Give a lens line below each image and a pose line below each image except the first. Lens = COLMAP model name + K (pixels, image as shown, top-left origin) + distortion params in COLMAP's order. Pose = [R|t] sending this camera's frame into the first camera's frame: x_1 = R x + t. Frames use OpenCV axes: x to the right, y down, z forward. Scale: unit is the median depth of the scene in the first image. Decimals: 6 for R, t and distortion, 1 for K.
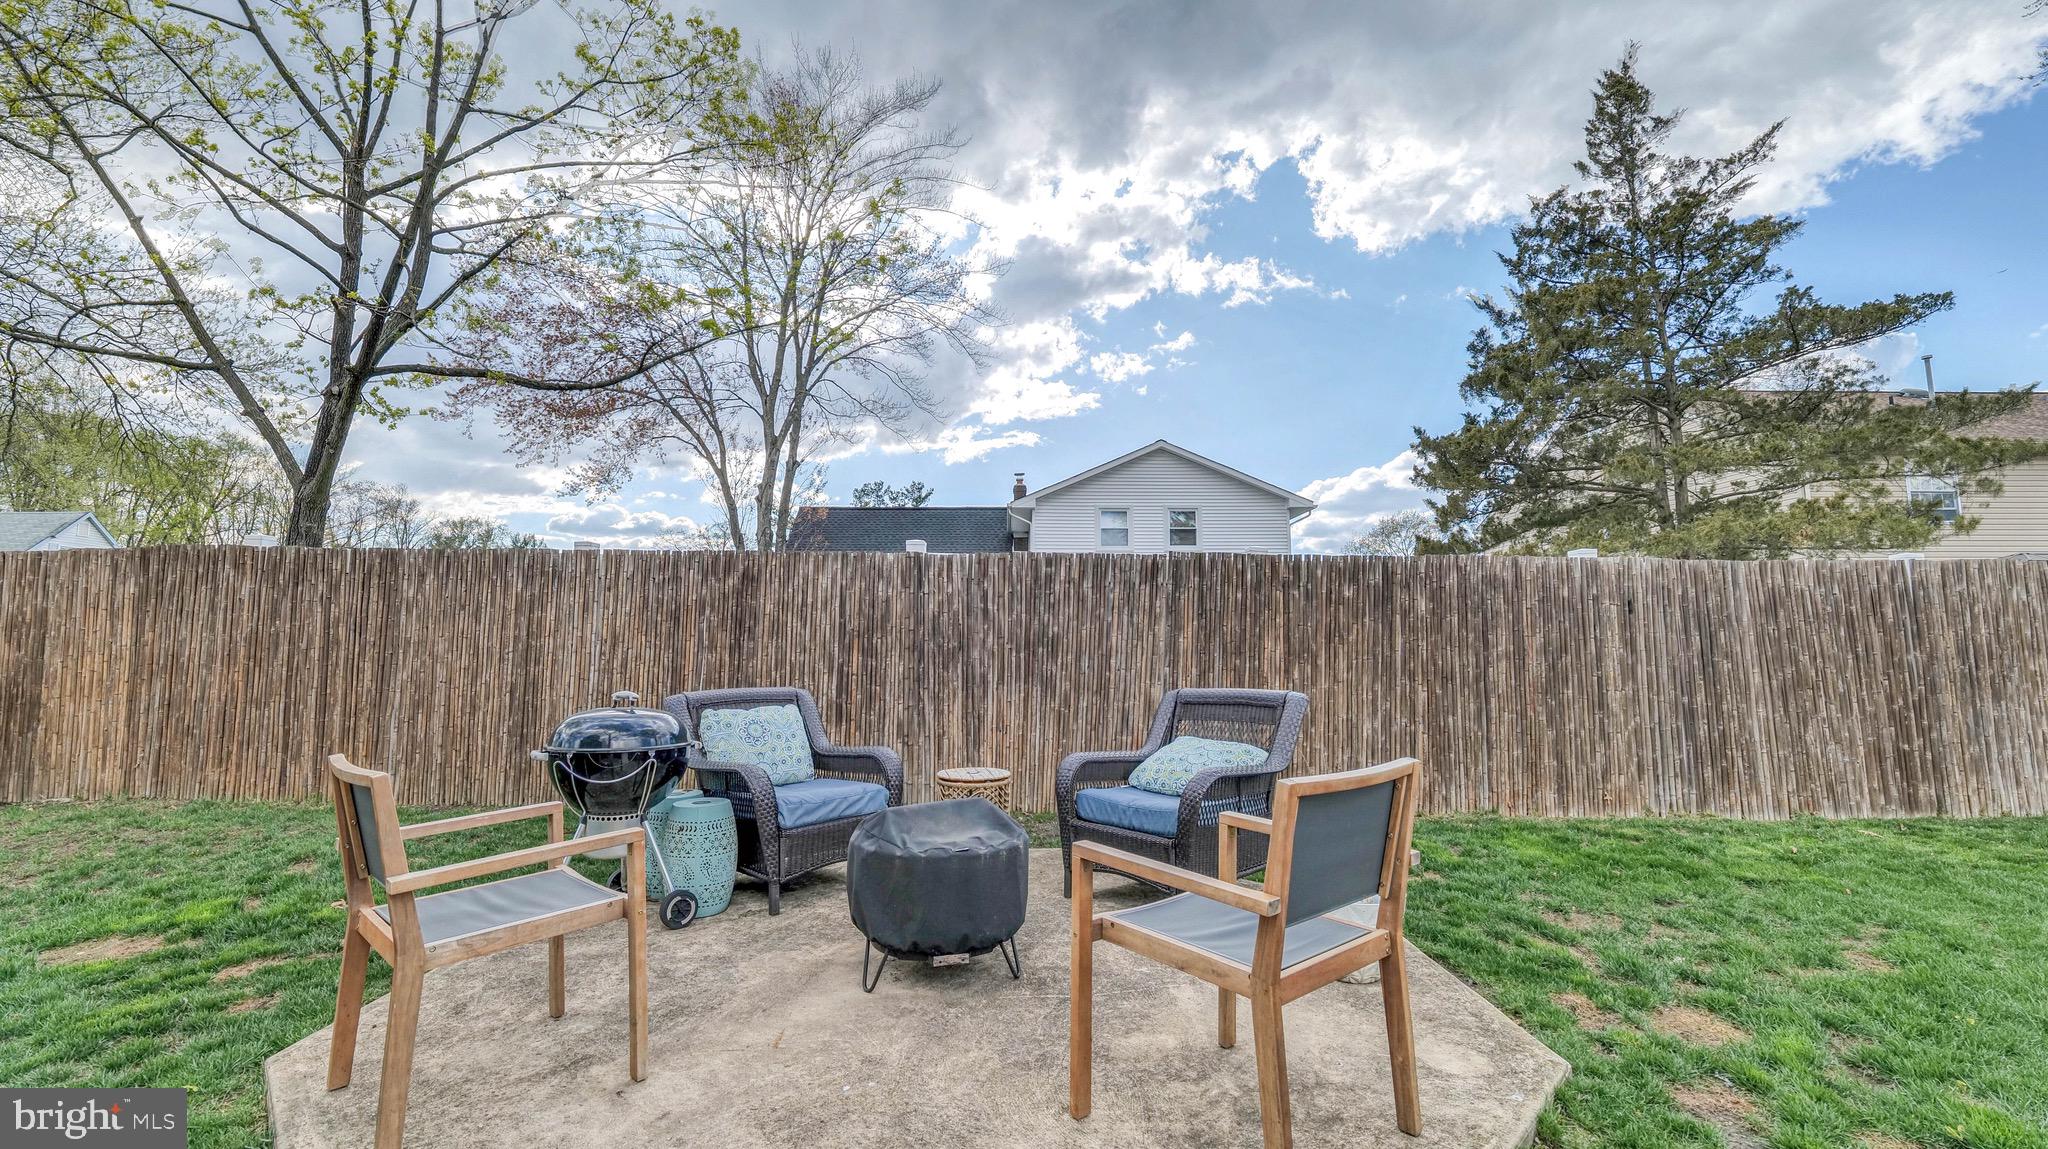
lens RADIAL K [[830.5, 0, 1011.6], [0, 830.5, 574.1], [0, 0, 1]] dist [-0.011012, 0.000109]
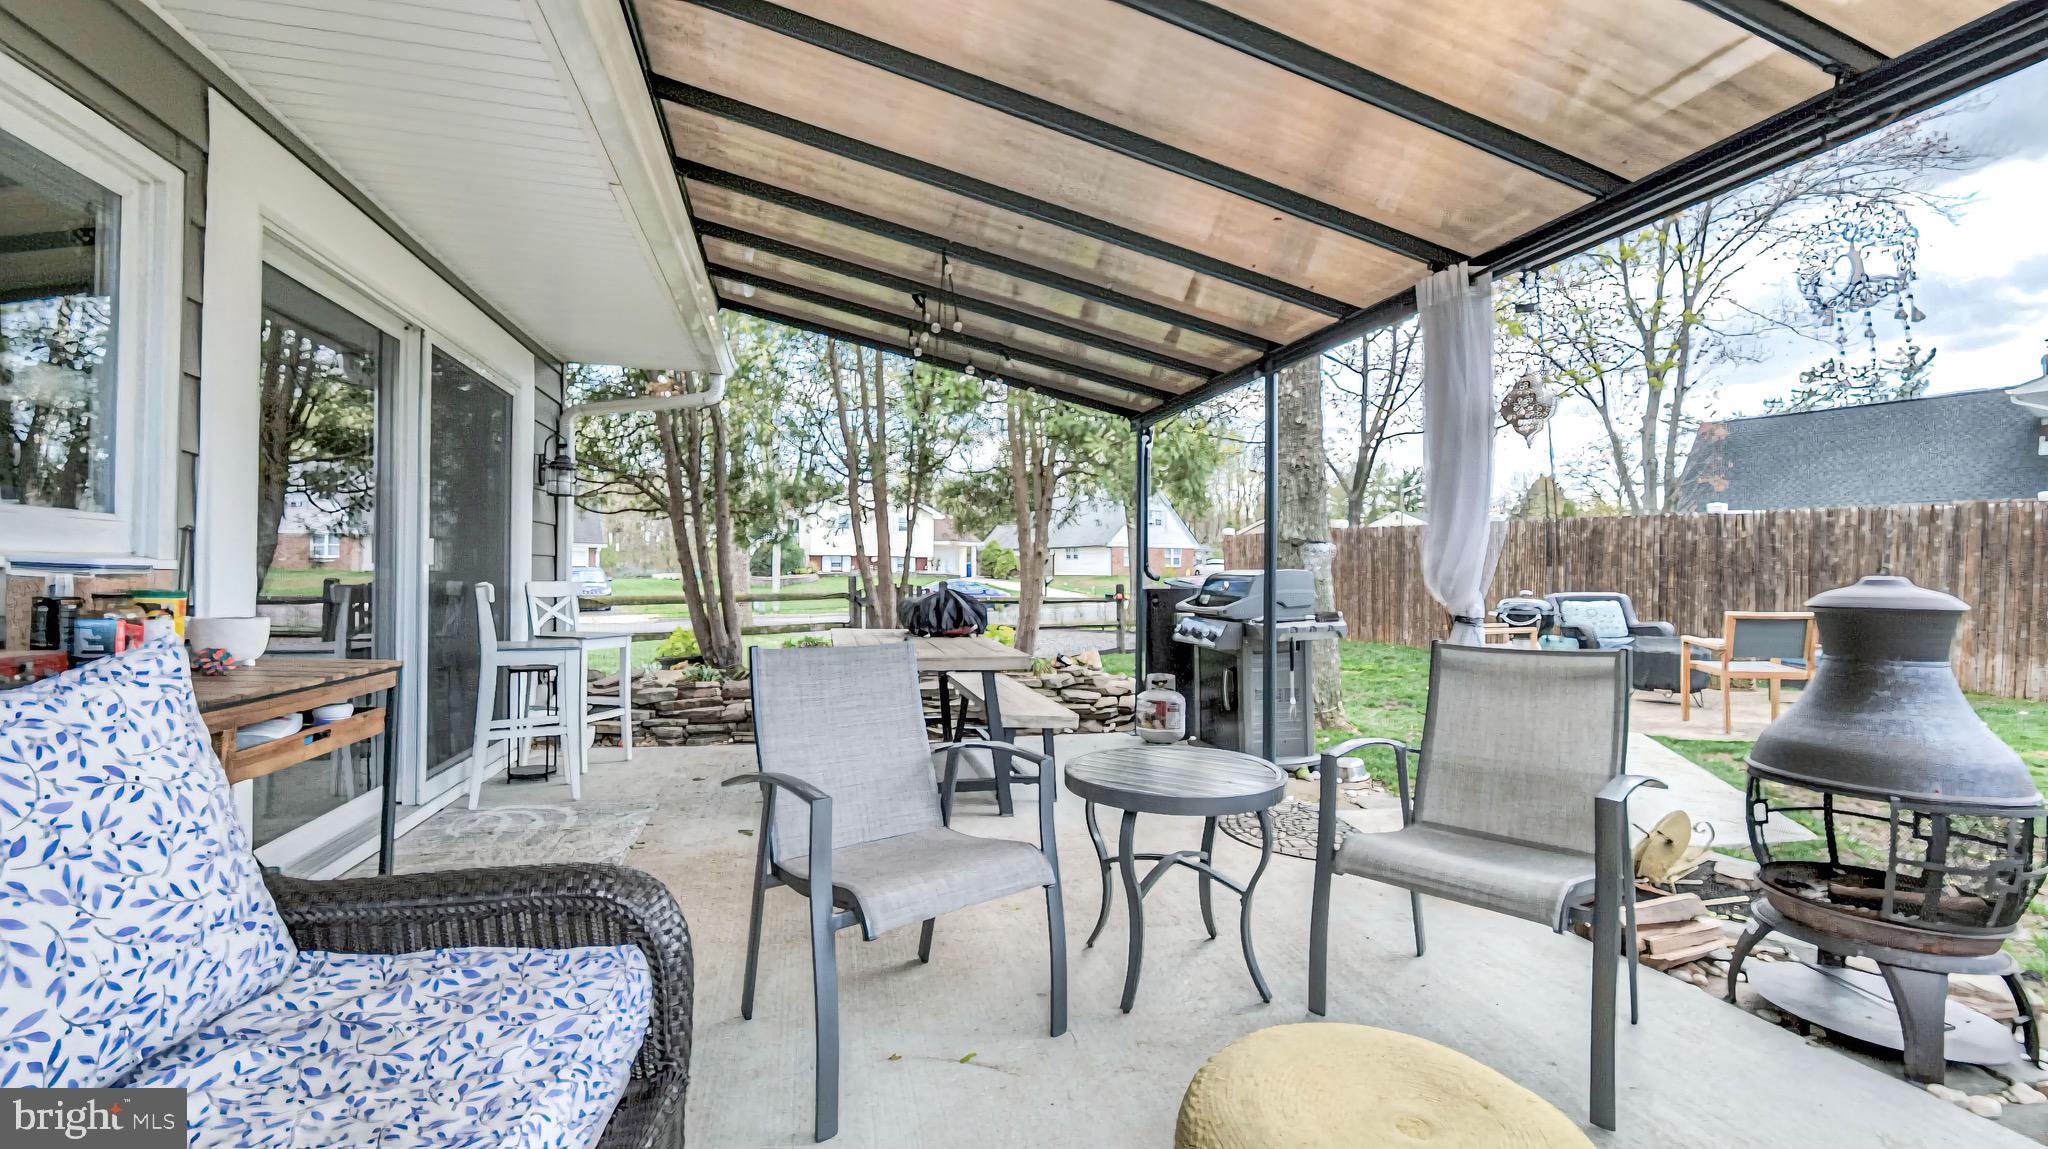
lens RADIAL K [[830.5, 0, 1012.0], [0, 830.5, 569.7], [0, 0, 1]] dist [-0.011012, 0.000109]
pose [[0.557969, -0.002677, -0.829857, 0.435083], [0.078975, 0.995627, 0.049888, -0.100353], [0.826095, -0.093374, 0.555741, -0.978629]]
